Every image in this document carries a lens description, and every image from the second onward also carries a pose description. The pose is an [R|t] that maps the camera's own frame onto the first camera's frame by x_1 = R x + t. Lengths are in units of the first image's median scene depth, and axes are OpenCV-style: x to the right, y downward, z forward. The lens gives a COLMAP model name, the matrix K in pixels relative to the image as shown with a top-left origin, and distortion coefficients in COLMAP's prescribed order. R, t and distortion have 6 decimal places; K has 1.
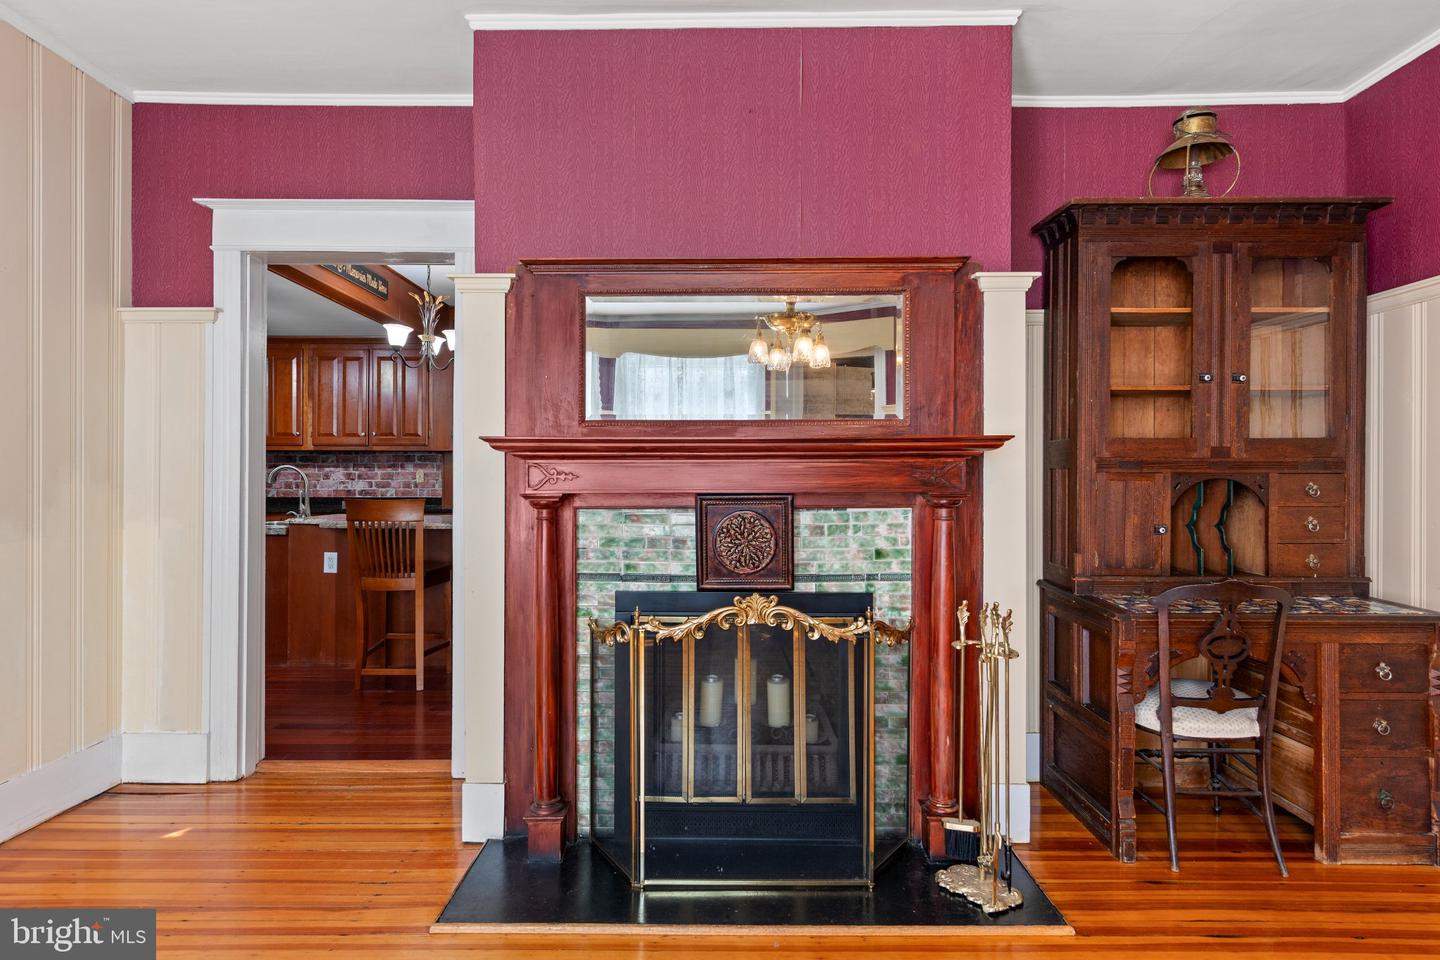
lens RADIAL K [[777.5, 0, 719.8], [0, 777.5, 476.5], [0, 0, 1]] dist [0.008053, 0.000094]
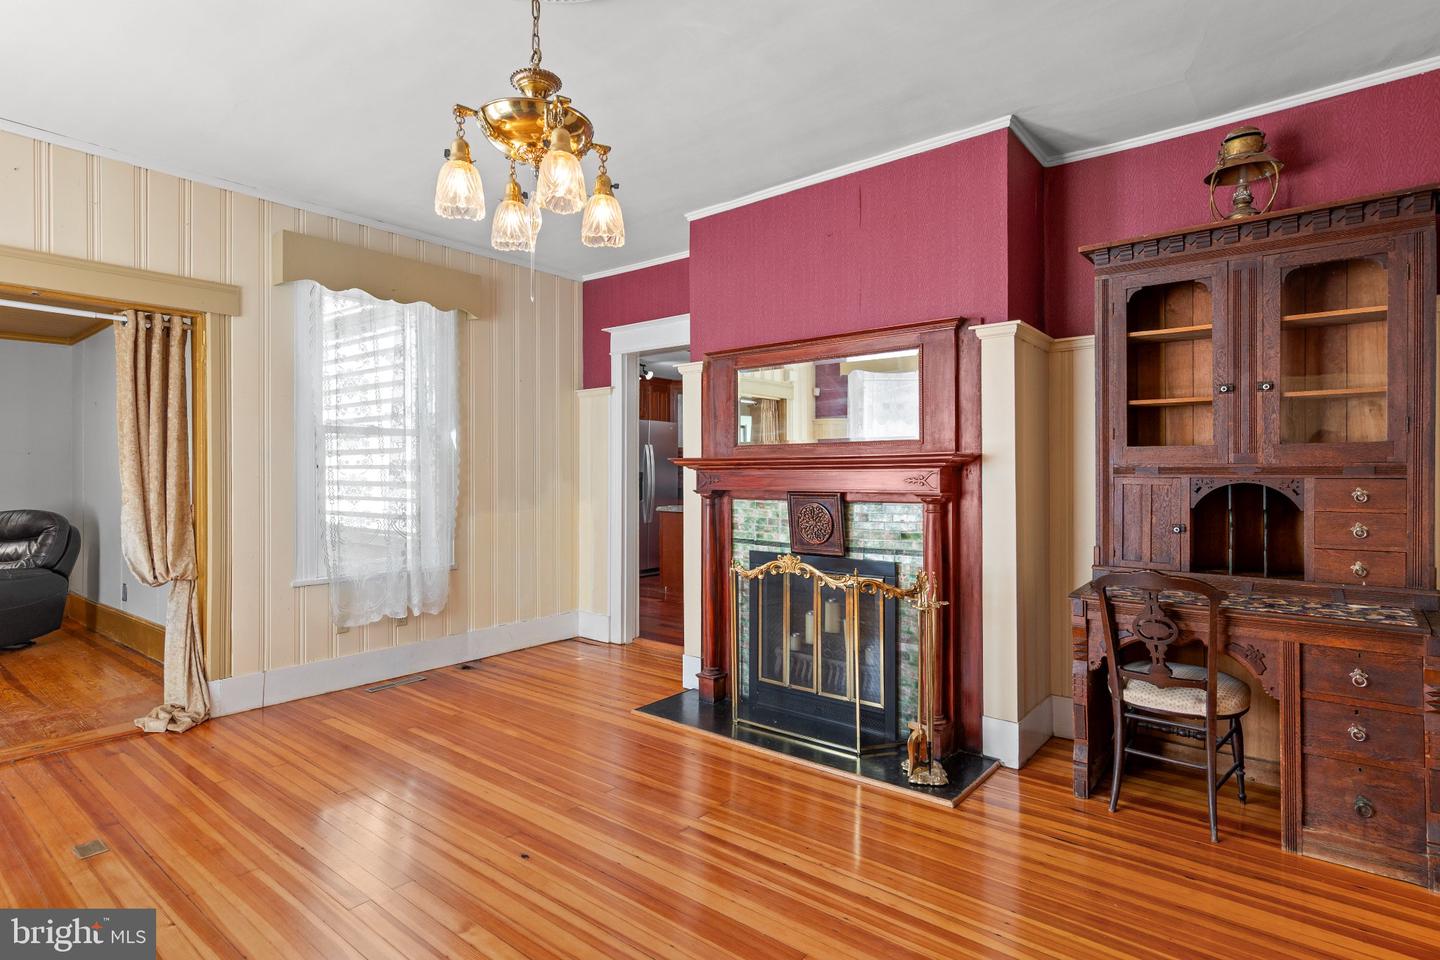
lens RADIAL K [[736.8, 0, 717.4], [0, 736.8, 478.7], [0, 0, 1]] dist [0.004699, 0.001389]
pose [[0.777533, 0.002796, -0.628836, 0.778169], [0.002888, 0.999964, 0.008017, -0.015020], [0.628836, -0.008050, 0.777497, -0.241603]]
